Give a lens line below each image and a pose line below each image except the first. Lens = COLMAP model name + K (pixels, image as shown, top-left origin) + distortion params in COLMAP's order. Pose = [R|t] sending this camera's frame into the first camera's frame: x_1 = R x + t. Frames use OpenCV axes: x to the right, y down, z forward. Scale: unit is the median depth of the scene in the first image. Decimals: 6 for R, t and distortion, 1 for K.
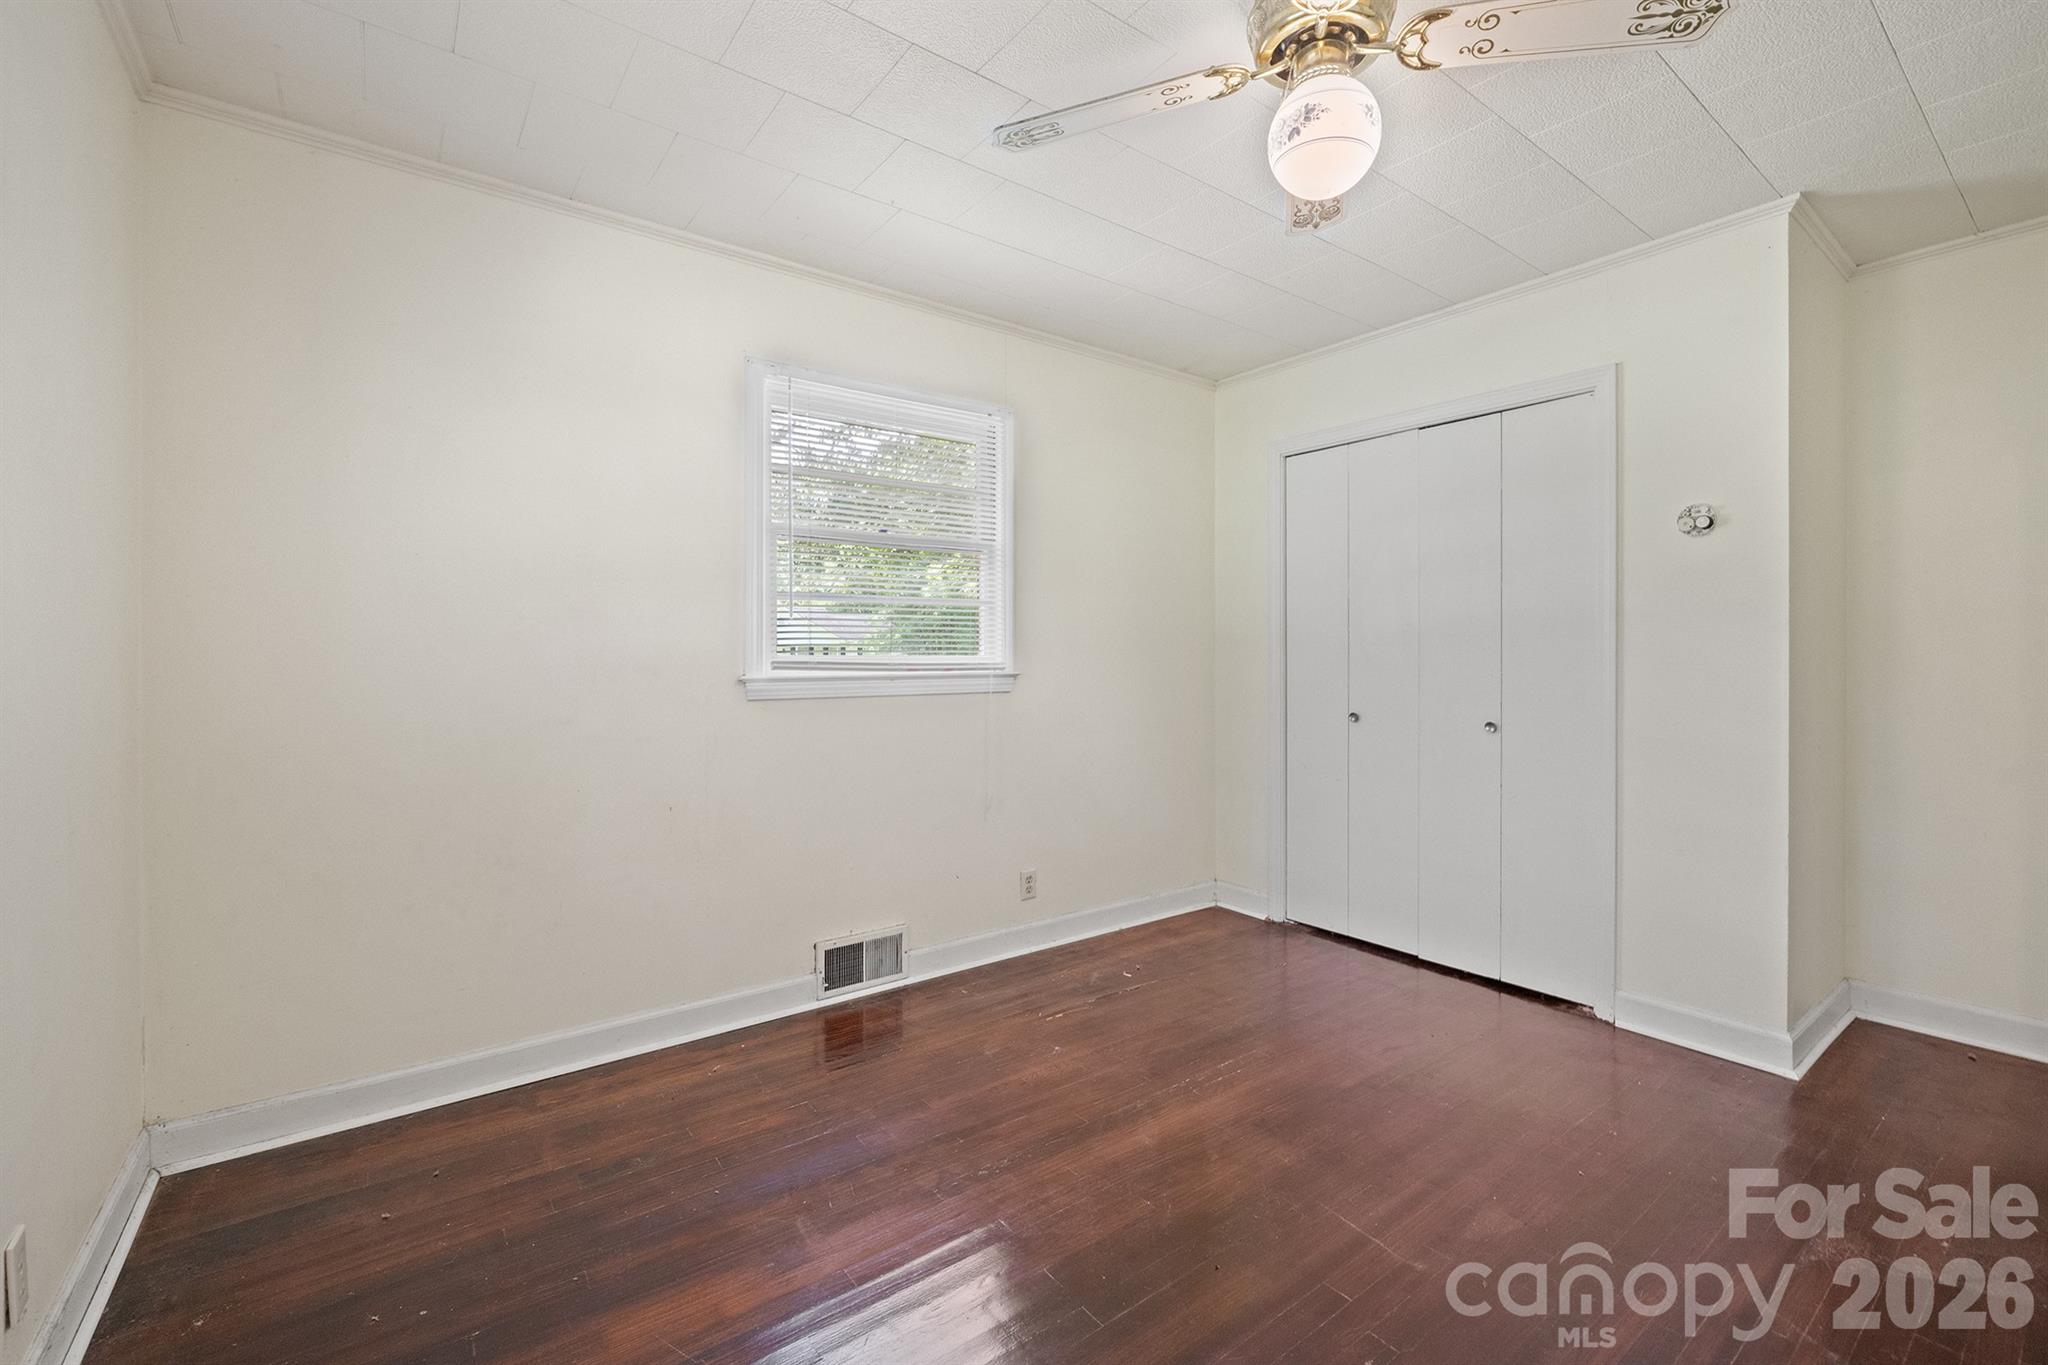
lens RADIAL K [[866.7, 0, 1025.1], [0, 866.7, 658.3], [0, 0, 1]] dist [-0.002077, -0.000116]
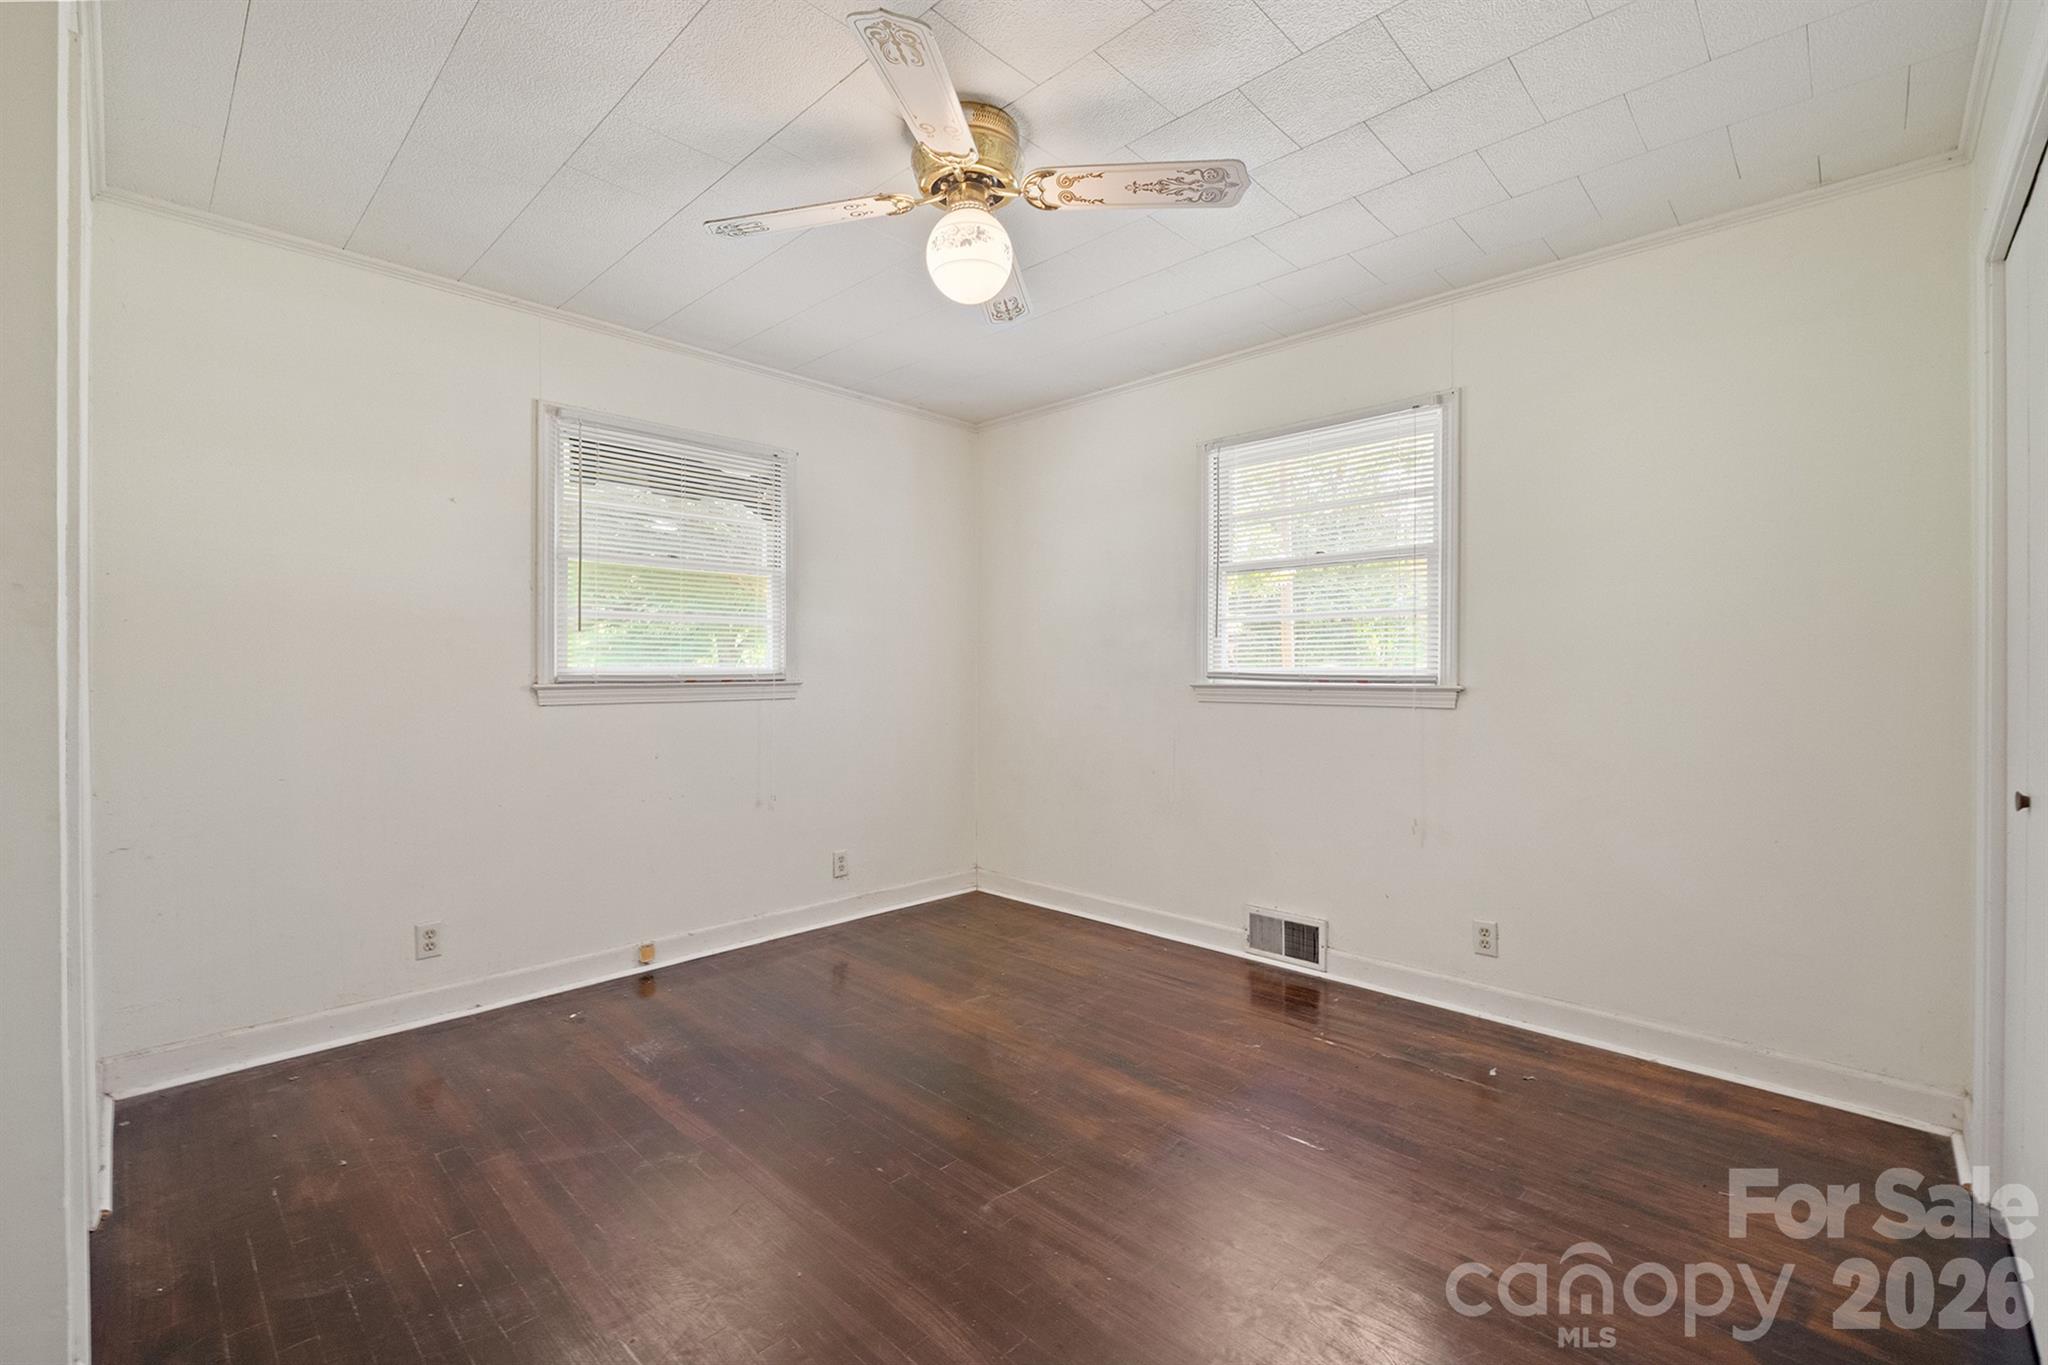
lens RADIAL K [[867.2, 0, 1028.2], [0, 867.2, 678.2], [0, 0, 1]] dist [-0.003340, -0.000315]
pose [[0.165621, 0.011048, -0.986128, 0.845555], [-0.002085, 0.999939, 0.010852, -0.001143], [0.986187, 0.000259, 0.165634, 0.467127]]
